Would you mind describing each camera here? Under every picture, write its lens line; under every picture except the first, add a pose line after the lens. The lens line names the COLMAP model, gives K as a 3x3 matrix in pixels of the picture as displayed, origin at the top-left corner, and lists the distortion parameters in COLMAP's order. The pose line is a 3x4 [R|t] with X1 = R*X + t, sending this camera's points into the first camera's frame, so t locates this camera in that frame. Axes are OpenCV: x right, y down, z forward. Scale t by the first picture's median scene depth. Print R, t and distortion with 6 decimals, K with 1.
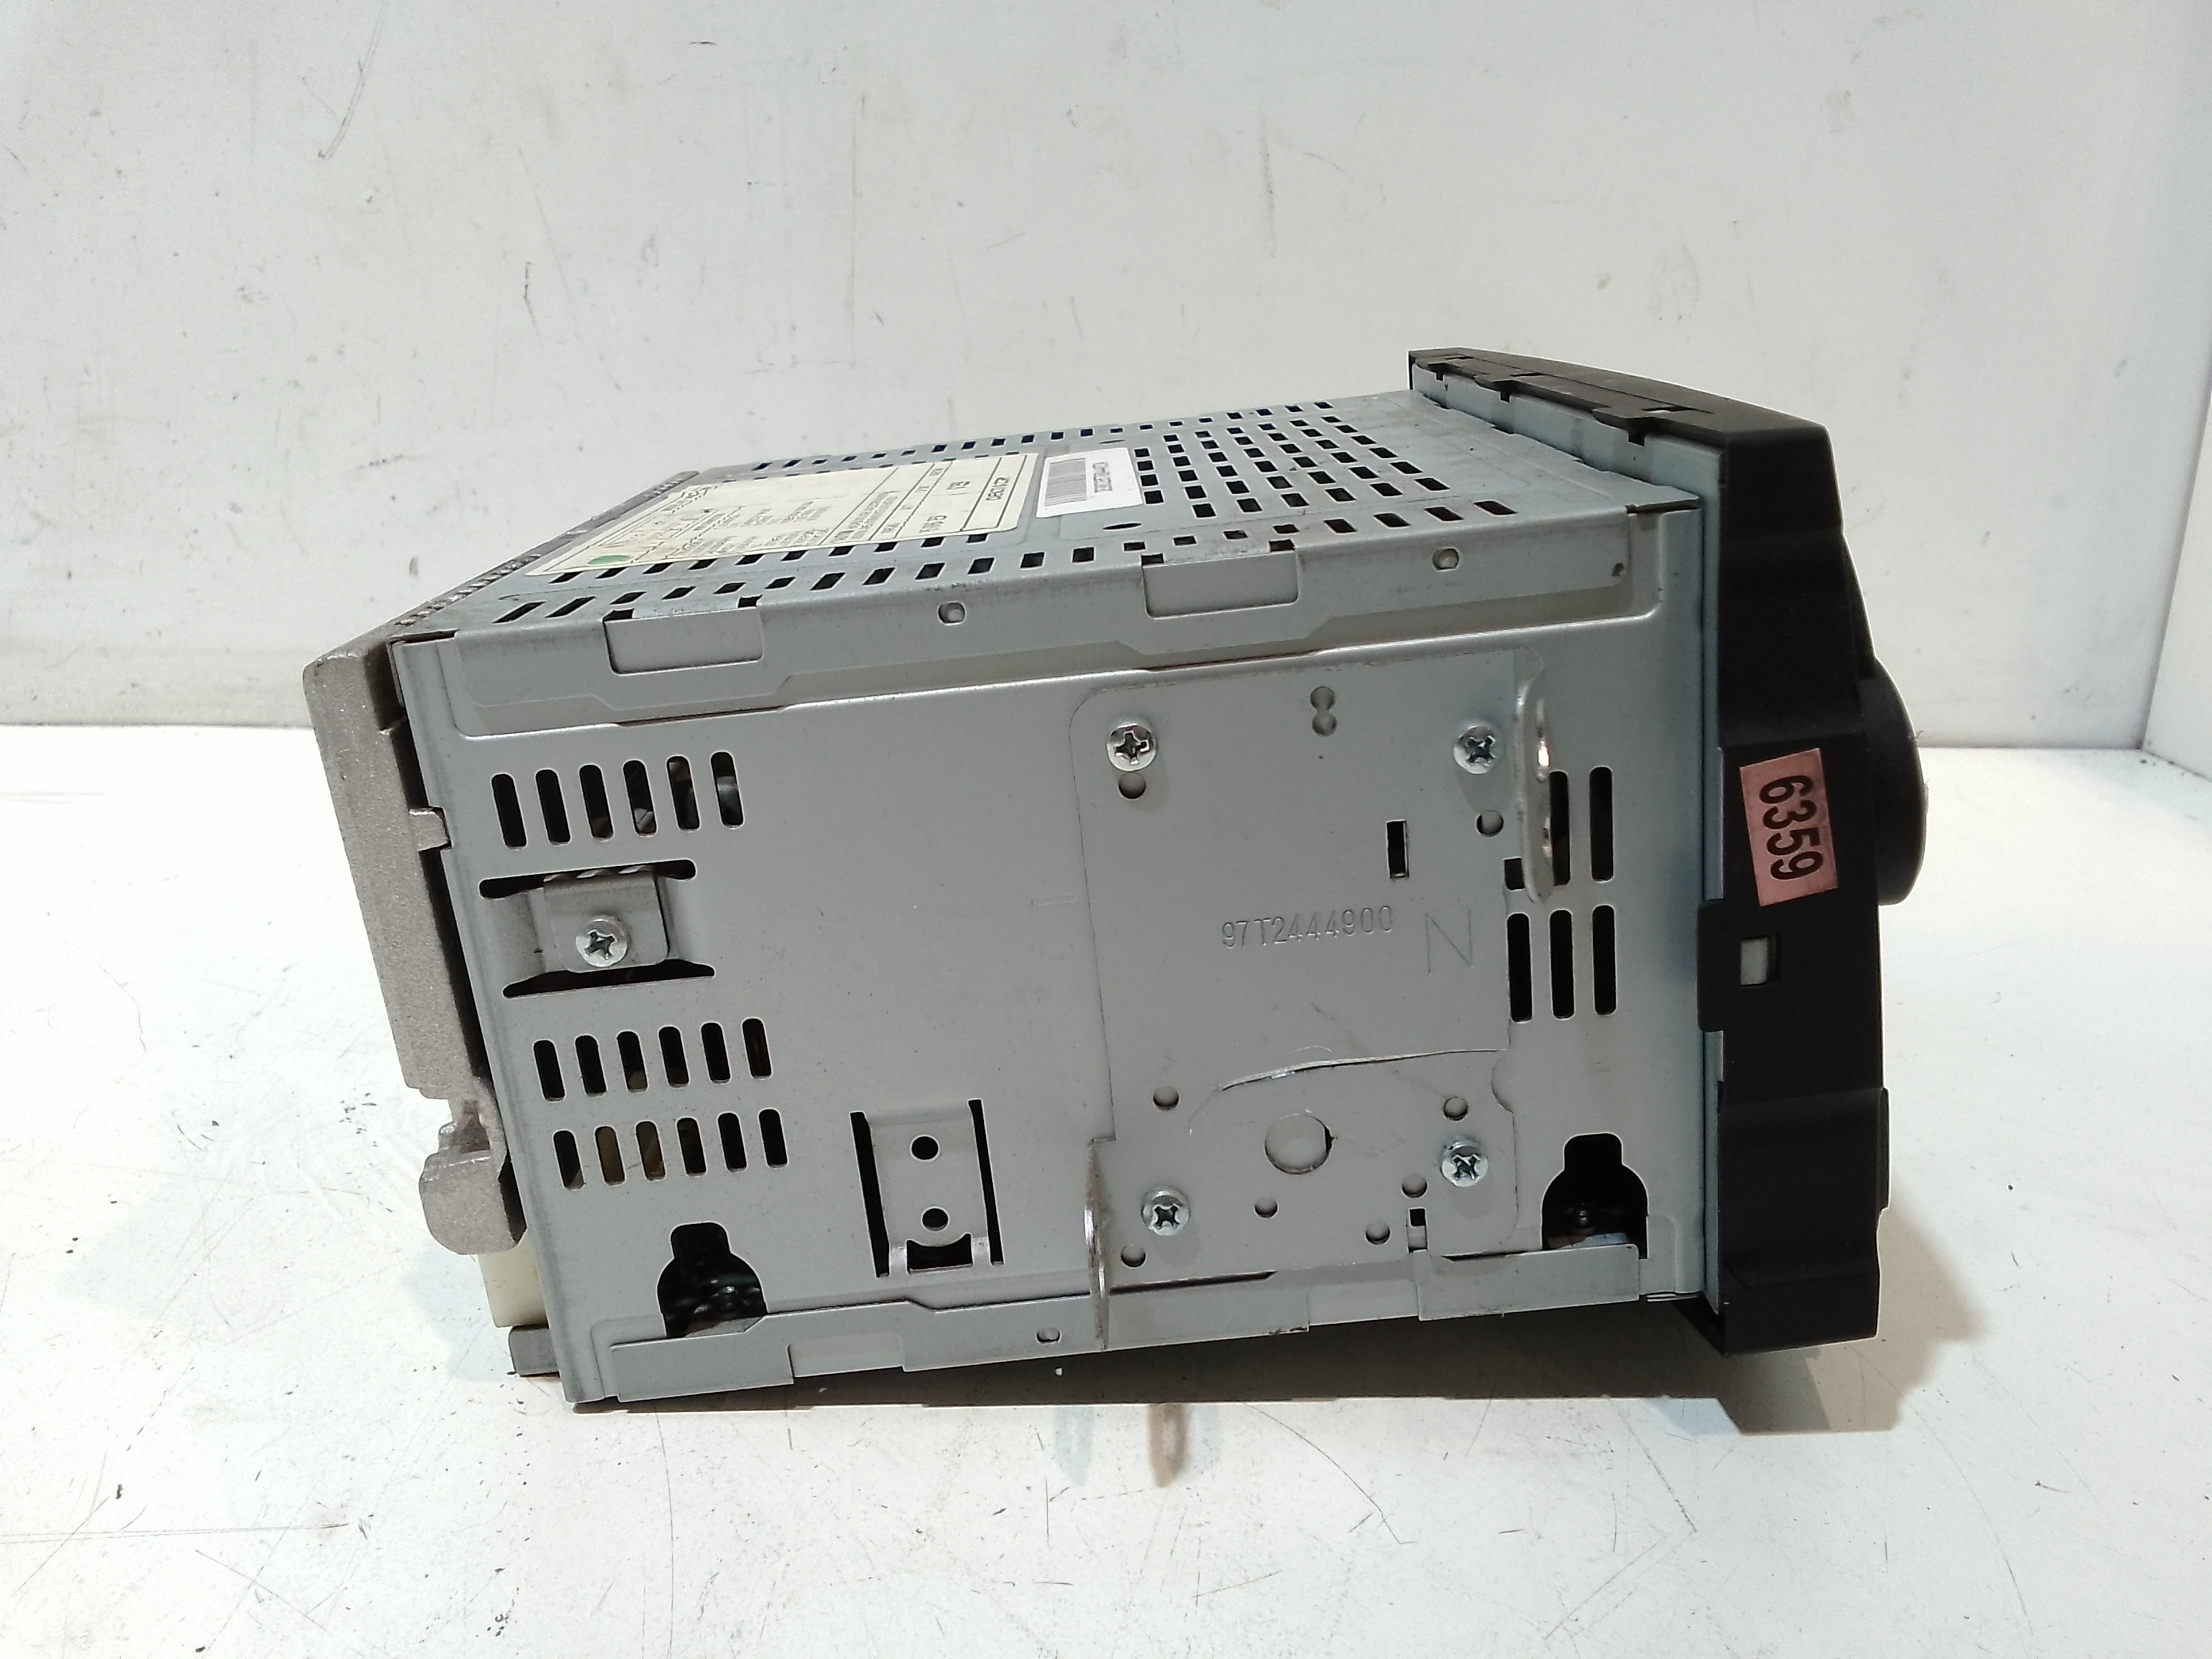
lens RADIAL K [[1673.6, 0, 1133.8], [0, 1673.6, 827.6], [0, 0, 1]] dist [0.064795, -0.114369]
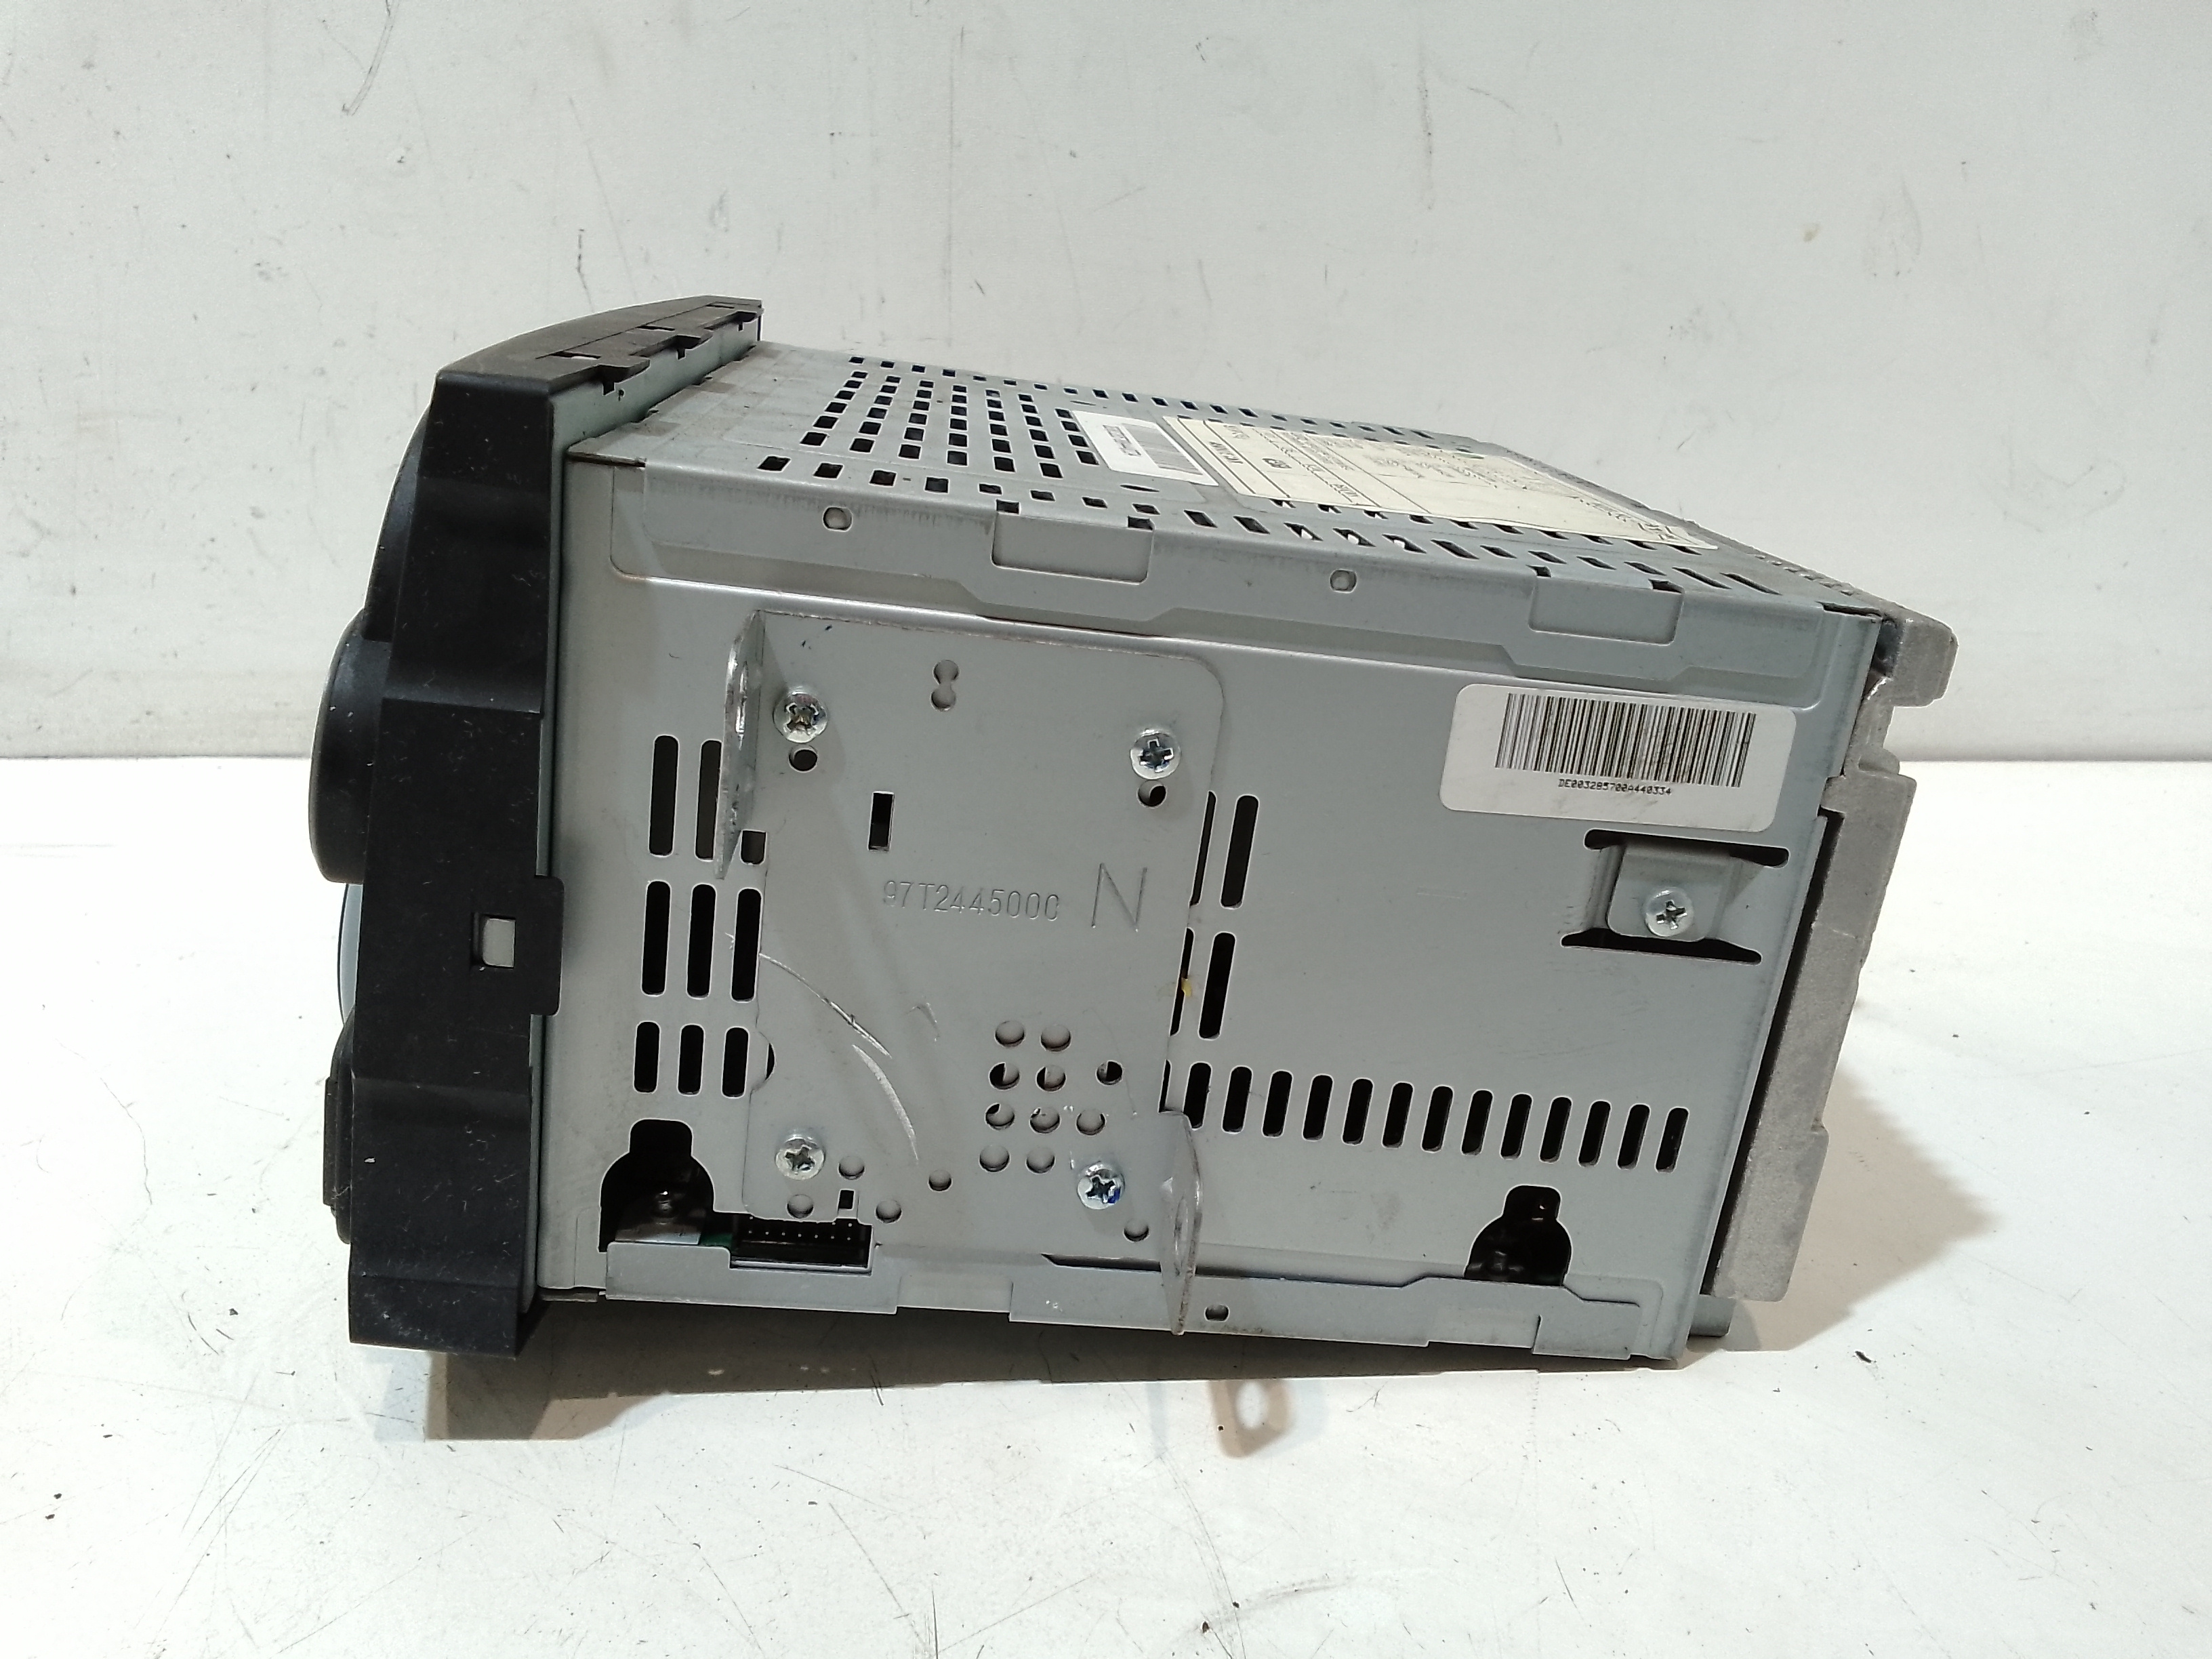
lens RADIAL K [[1673.6, 0, 1133.8], [0, 1673.6, 827.6], [0, 0, 1]] dist [0.064795, -0.114369]
pose [[0.999775, -0.007556, -0.019824, -0.056440], [0.007997, 0.999719, 0.022296, -0.041138], [0.019650, -0.022450, 0.999555, 0.121469]]
